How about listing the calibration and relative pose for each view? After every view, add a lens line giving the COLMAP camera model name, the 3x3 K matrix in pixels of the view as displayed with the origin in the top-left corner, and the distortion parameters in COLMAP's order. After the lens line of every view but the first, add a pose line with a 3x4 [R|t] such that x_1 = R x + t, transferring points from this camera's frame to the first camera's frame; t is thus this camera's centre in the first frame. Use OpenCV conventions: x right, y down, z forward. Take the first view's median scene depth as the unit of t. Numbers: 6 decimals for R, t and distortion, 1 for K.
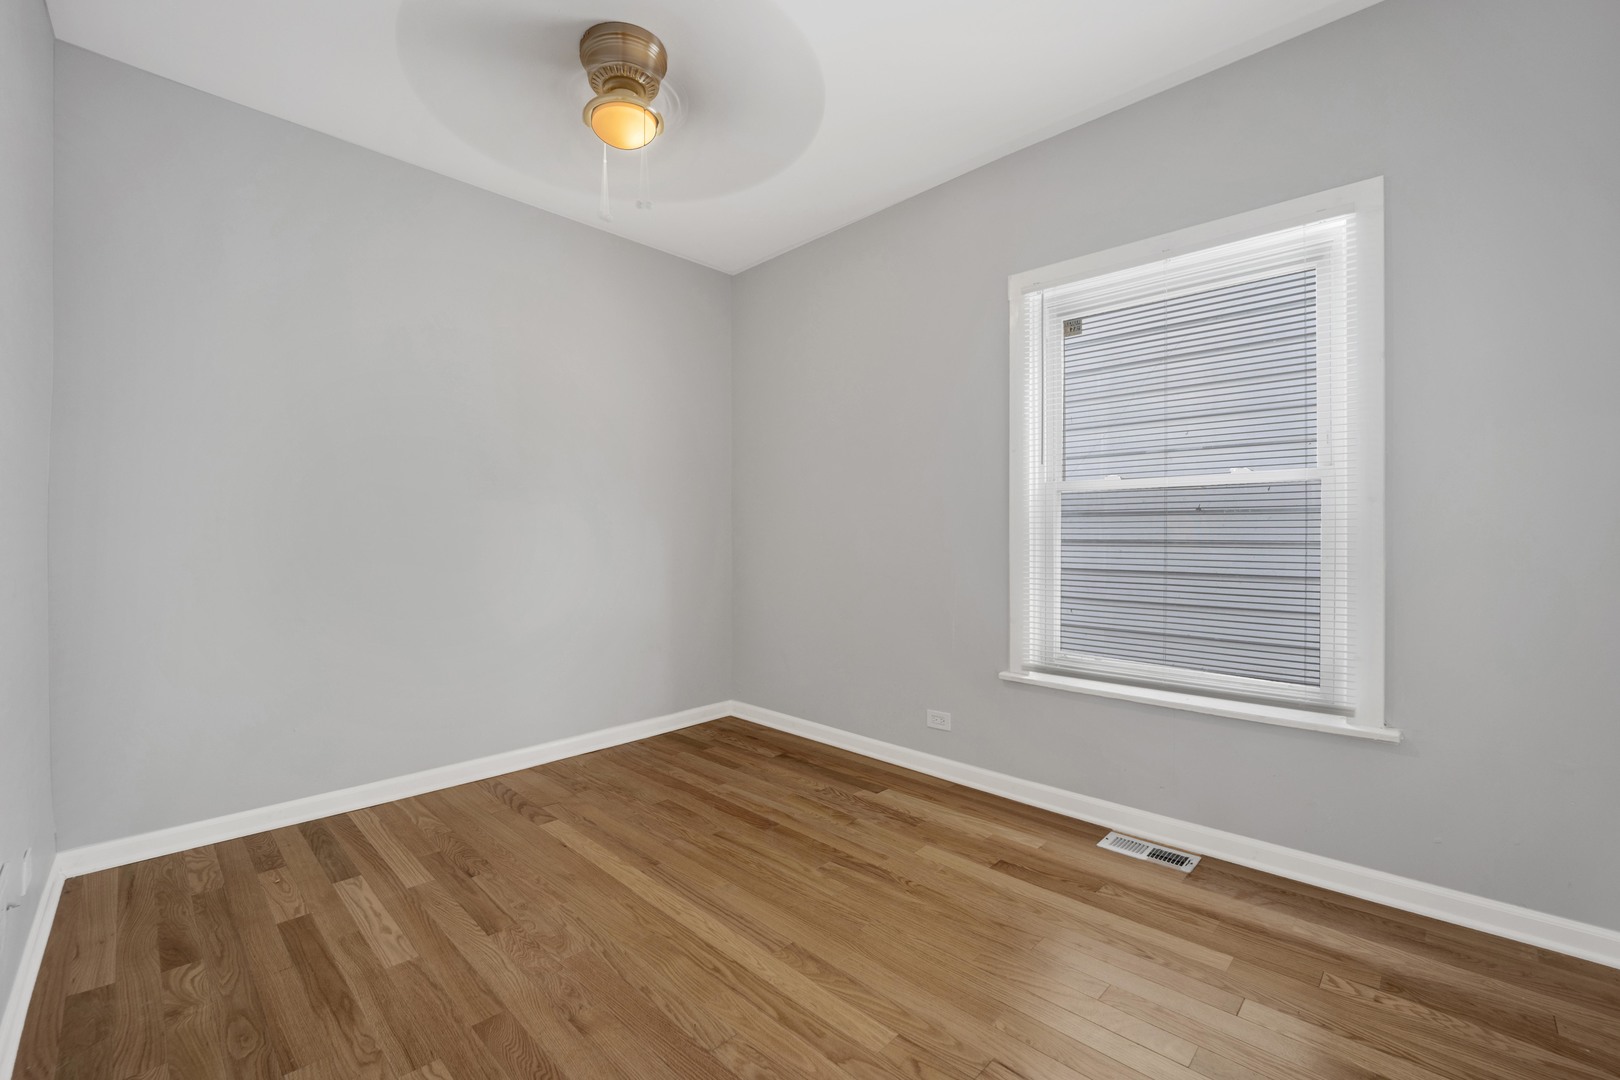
lens RADIAL K [[665.8, 0, 812.4], [0, 665.8, 535.1], [0, 0, 1]] dist [-0.016378, -0.002910]
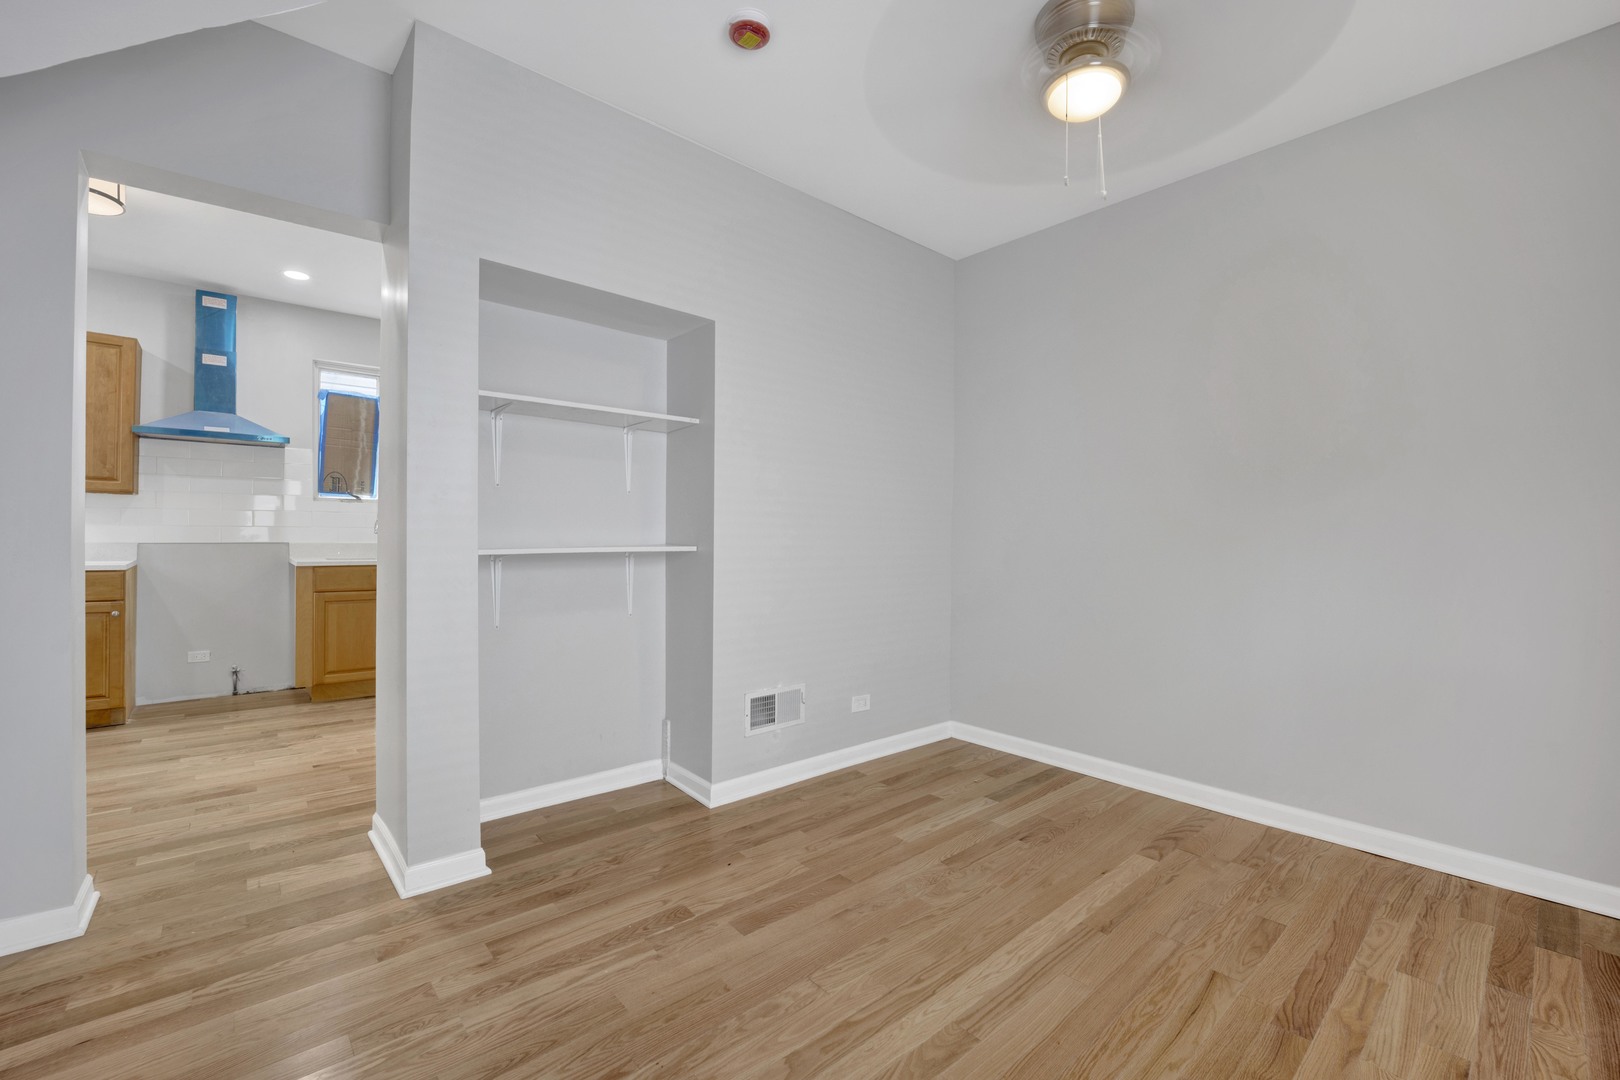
lens RADIAL K [[665.8, 0, 818.9], [0, 665.8, 539.0], [0, 0, 1]] dist [-0.016378, -0.002910]
pose [[-0.060724, 0.004156, -0.998146, 0.652405], [-0.014055, 0.999889, 0.005018, -0.023929], [0.998056, 0.014334, -0.060659, 0.660925]]
